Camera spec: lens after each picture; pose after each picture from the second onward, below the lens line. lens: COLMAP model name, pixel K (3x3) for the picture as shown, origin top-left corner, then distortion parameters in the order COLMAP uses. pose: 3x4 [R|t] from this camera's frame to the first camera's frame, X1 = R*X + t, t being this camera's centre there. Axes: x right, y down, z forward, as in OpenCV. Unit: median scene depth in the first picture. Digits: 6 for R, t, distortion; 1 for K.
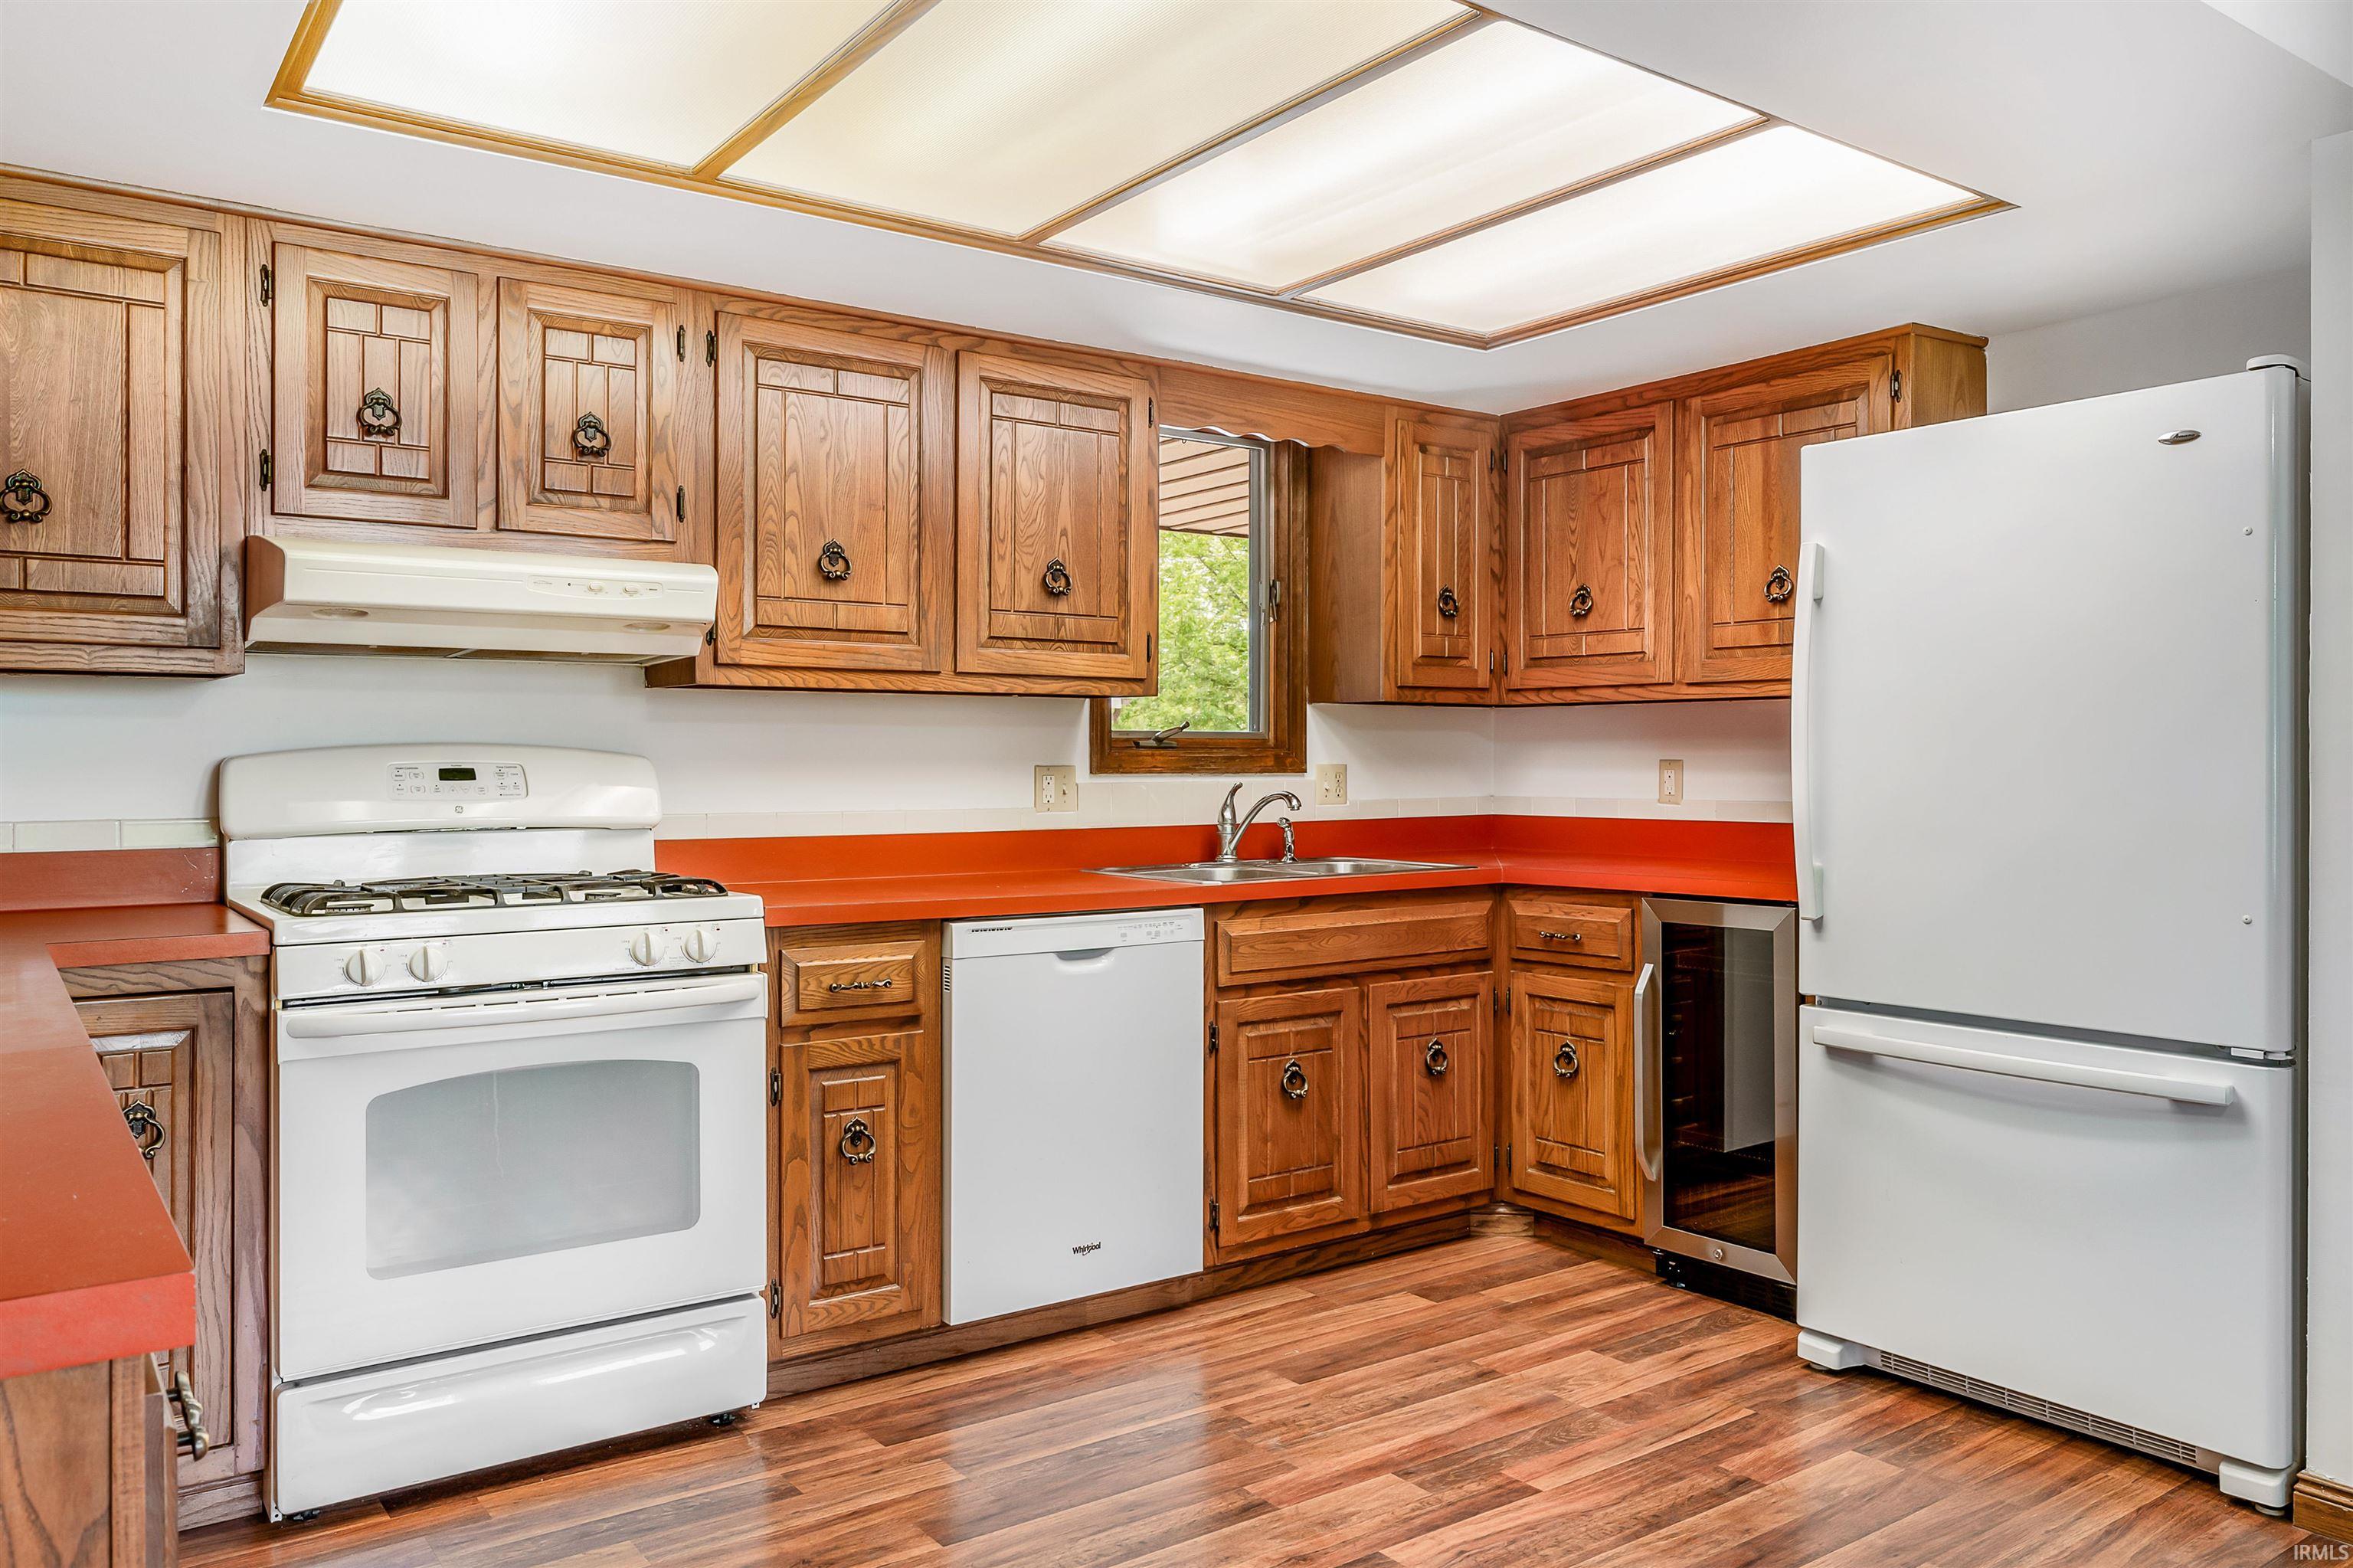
lens RADIAL K [[1658.9, 0, 1166.8], [0, 1658.9, 762.0], [0, 0, 1]] dist [-0.002042, -0.001119]
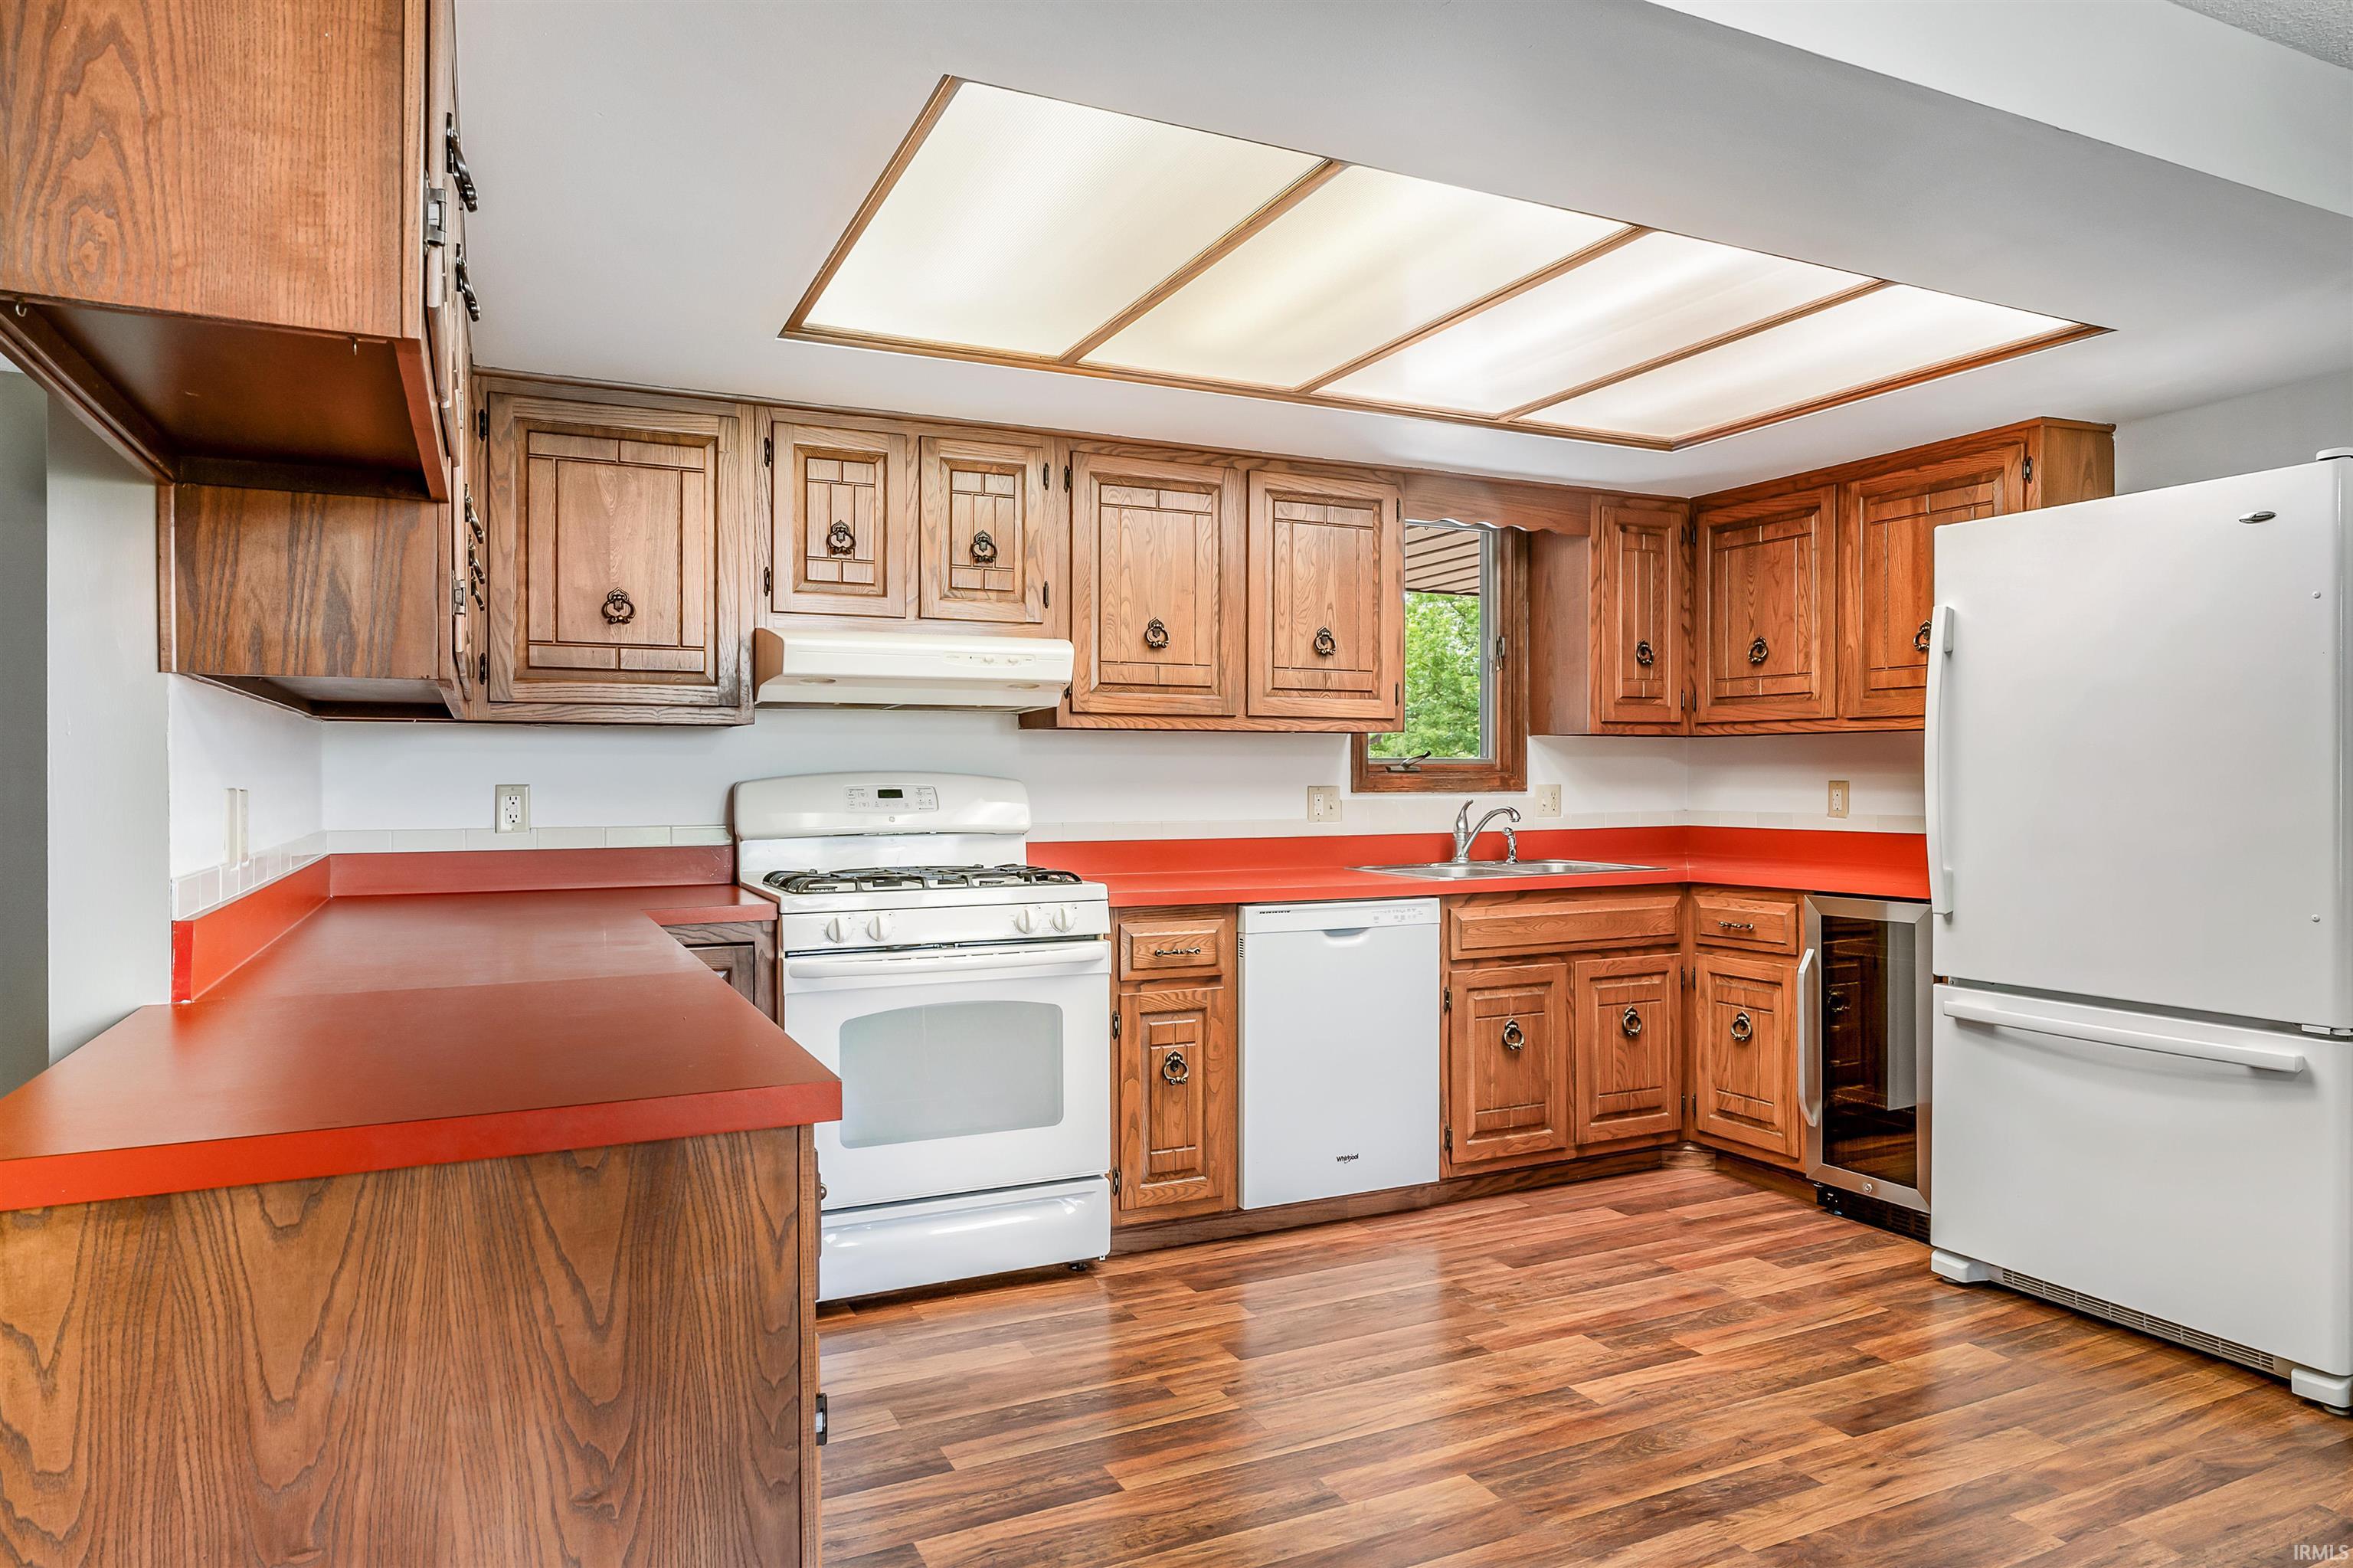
lens RADIAL K [[1407.9, 0, 1175.7], [0, 1407.9, 777.2], [0, 0, 1]] dist [-0.004849, -0.000078]
pose [[0.984802, -0.000851, -0.173678, 0.011709], [0.000955, 0.999999, 0.000517, -0.006901], [0.173677, -0.000675, 0.984802, -0.120024]]
